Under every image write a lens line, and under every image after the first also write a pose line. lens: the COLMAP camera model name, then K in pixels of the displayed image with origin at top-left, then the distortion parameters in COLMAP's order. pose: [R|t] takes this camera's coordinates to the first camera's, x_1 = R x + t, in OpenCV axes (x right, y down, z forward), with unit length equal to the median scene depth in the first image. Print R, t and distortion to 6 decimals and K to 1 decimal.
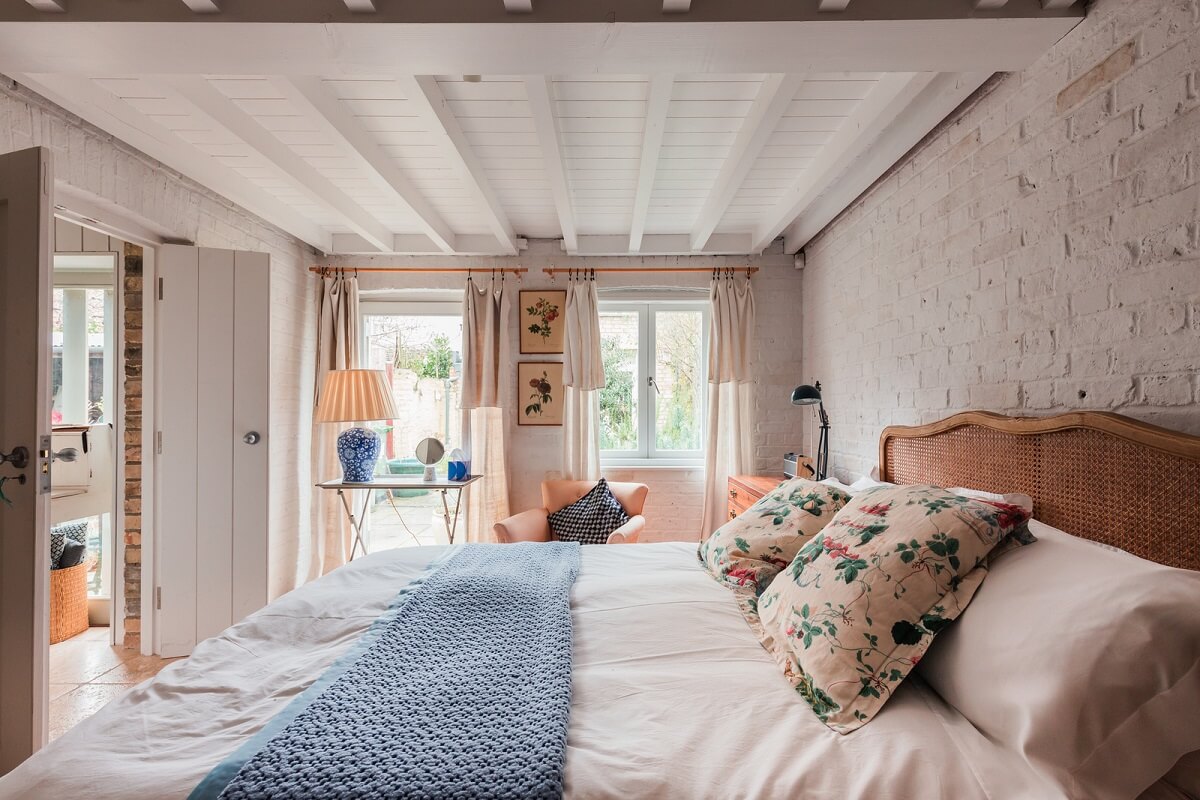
lens RADIAL K [[632.5, 0, 600.0], [0, 632.5, 400.0], [0, 0, 1]] dist [0.003130, 0.000584]
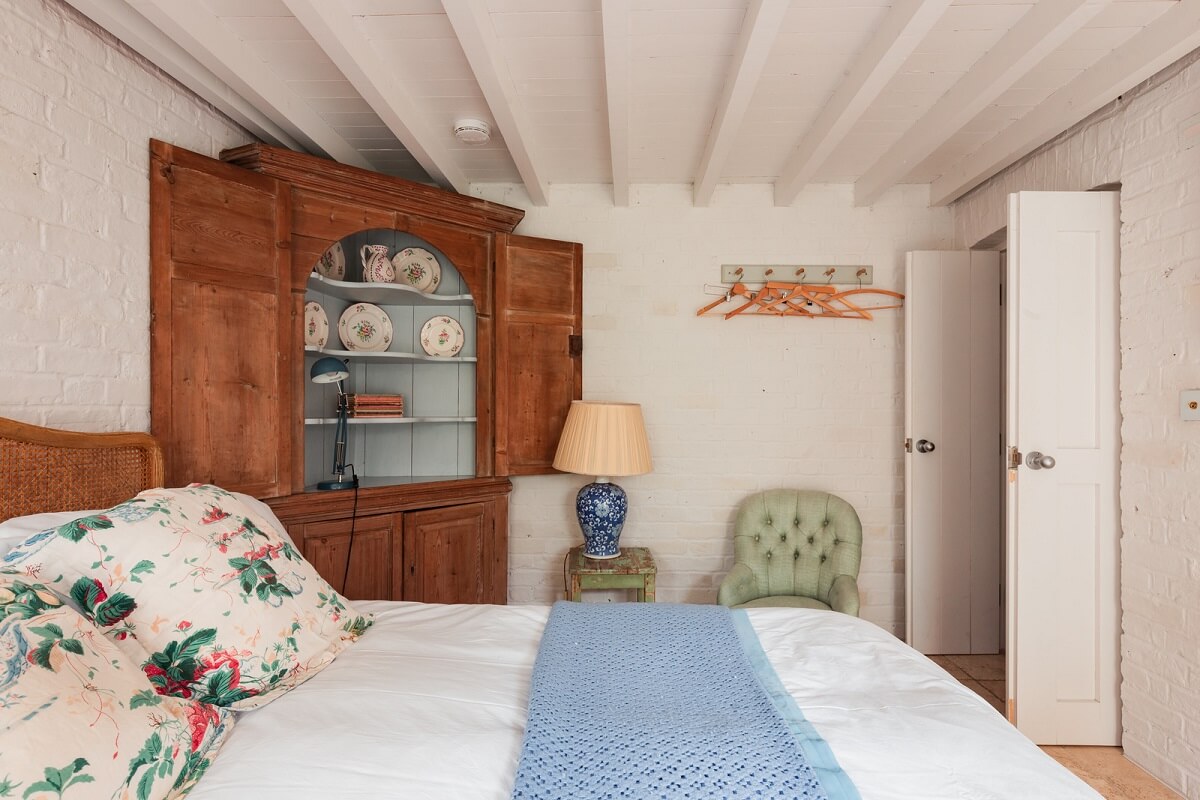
lens RADIAL K [[632.5, 0, 600.0], [0, 632.5, 400.0], [0, 0, 1]] dist [0.003130, 0.000584]
pose [[-0.999432, -0.002966, 0.033582, -0.168189], [-0.003357, 0.999927, -0.011610, 0.012400], [-0.033546, -0.011716, -0.999369, 1.948635]]
